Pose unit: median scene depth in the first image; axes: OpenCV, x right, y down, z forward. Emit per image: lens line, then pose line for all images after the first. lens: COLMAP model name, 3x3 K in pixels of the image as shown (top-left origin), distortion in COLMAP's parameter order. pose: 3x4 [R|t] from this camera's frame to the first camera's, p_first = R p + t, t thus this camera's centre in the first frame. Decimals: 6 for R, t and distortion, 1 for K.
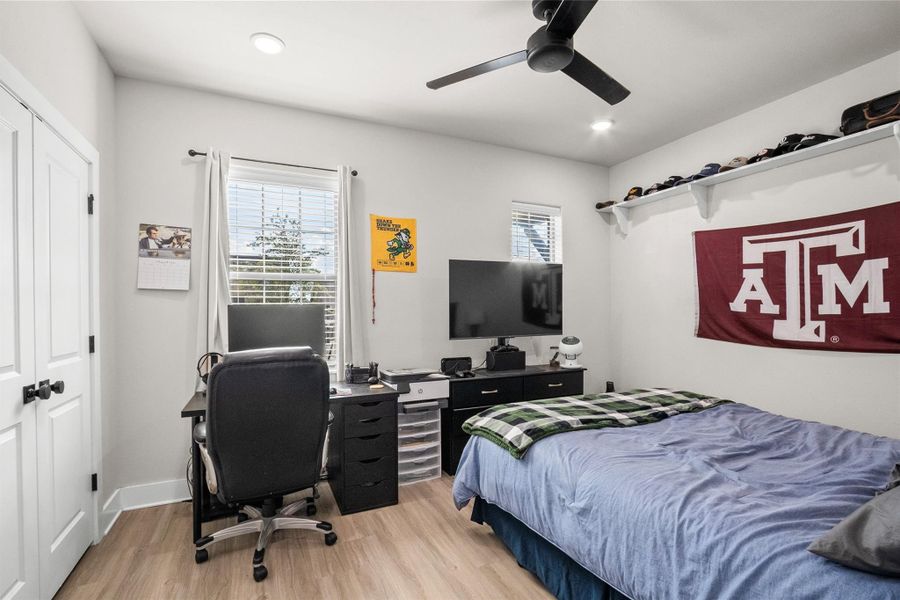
lens RADIAL K [[415.3, 0, 456.6], [0, 415.3, 298.0], [0, 0, 1]] dist [-0.014777, 0.002290]
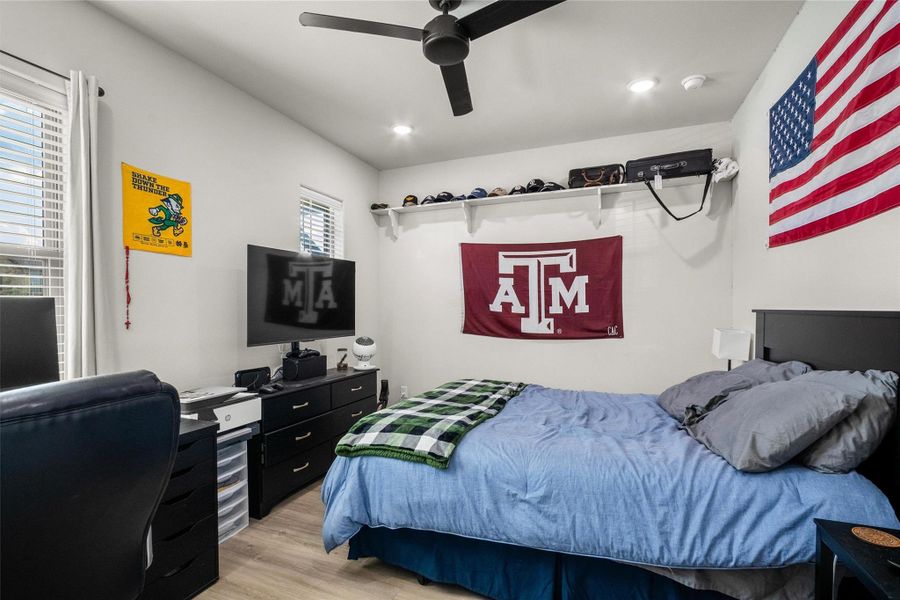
lens RADIAL K [[415.3, 0, 452.7], [0, 415.3, 300.1], [0, 0, 1]] dist [-0.014777, 0.002290]
pose [[0.736807, 0.019543, 0.675821, -0.291648], [-0.022607, 0.999735, -0.004263, 0.007963], [-0.675725, -0.012138, 0.737054, 0.186903]]
